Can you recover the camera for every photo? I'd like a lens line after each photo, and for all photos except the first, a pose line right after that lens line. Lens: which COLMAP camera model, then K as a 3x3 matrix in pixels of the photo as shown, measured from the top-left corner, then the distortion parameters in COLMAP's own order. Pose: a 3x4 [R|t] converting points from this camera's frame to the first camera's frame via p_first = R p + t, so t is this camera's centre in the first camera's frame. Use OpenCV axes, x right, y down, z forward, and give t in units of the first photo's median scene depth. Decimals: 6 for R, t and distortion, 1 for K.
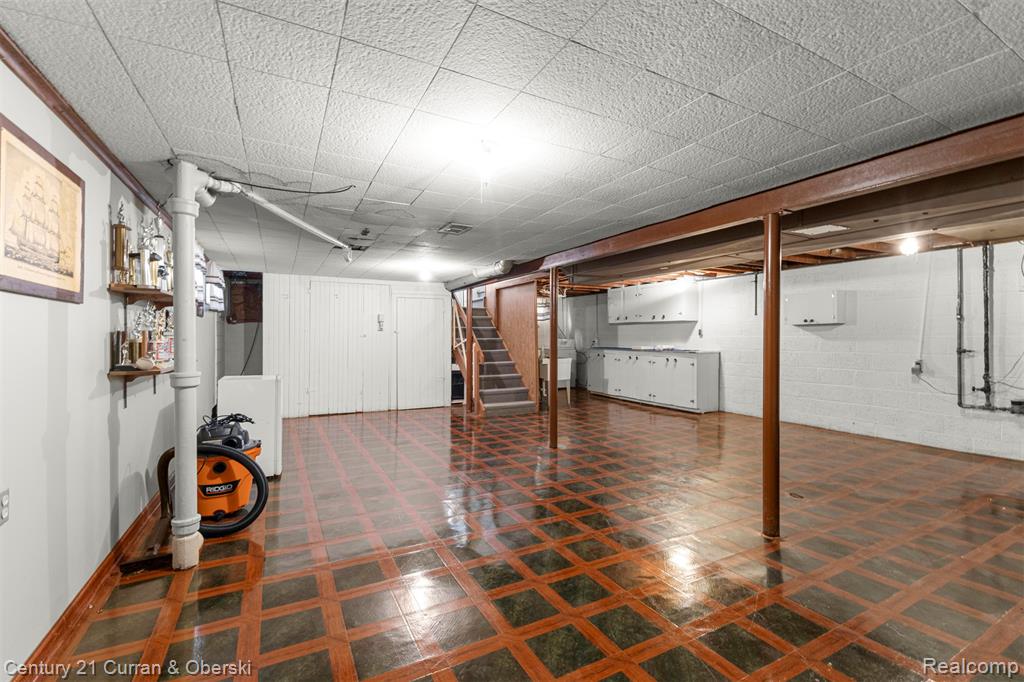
lens RADIAL K [[445.3, 0, 508.0], [0, 445.3, 324.6], [0, 0, 1]] dist [0.001180, -0.000162]
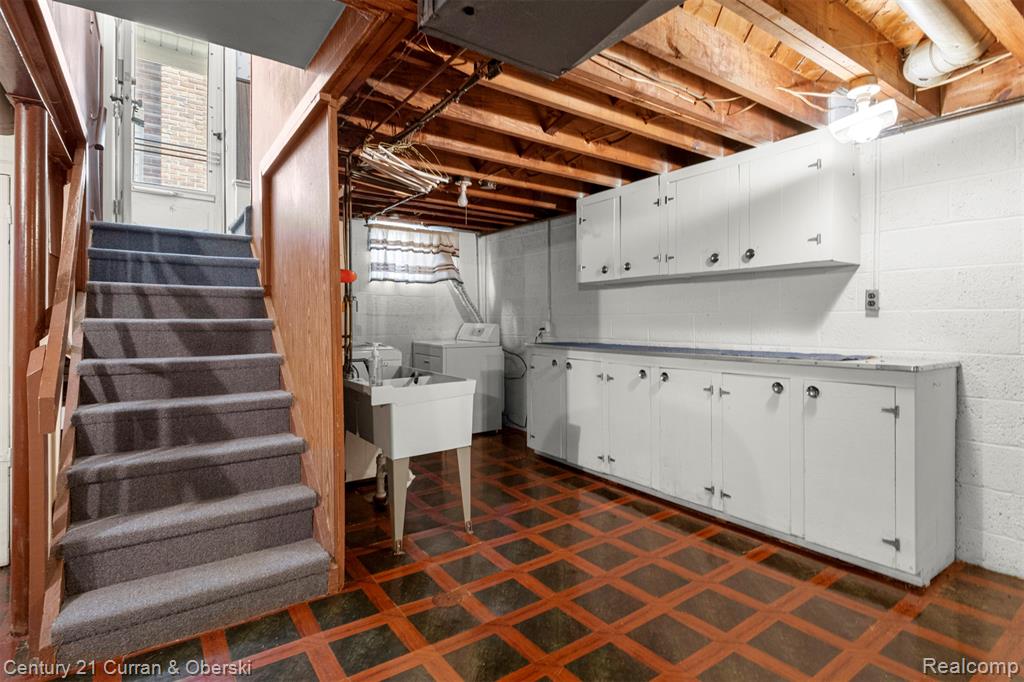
lens RADIAL K [[512.3, 0, 513.9], [0, 512.3, 318.0], [0, 0, 1]] dist [0.001877, 0.000249]
pose [[0.990161, 0.001389, 0.139929, 0.112166], [-0.003724, 0.999858, 0.016430, 0.022685], [-0.139886, -0.016789, 0.990025, 0.598281]]
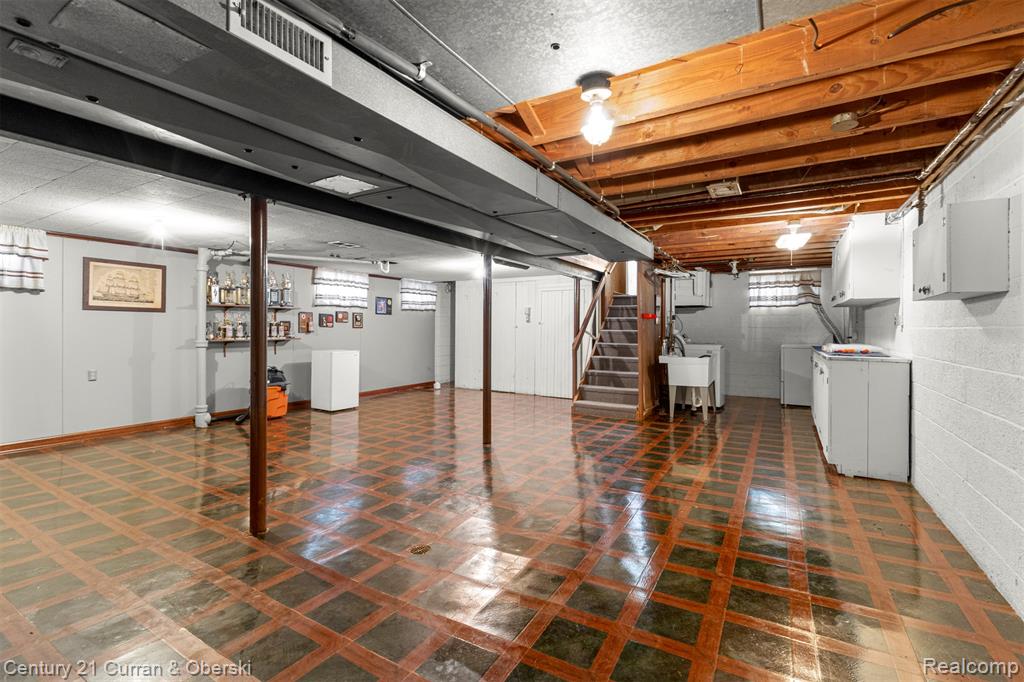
lens RADIAL K [[445.3, 0, 508.0], [0, 445.3, 324.6], [0, 0, 1]] dist [0.001180, -0.000162]
pose [[0.510515, -0.006098, -0.859847, 0.566007], [0.017112, 0.999849, 0.003069, 0.012711], [0.859699, -0.016281, 0.510542, 0.335369]]
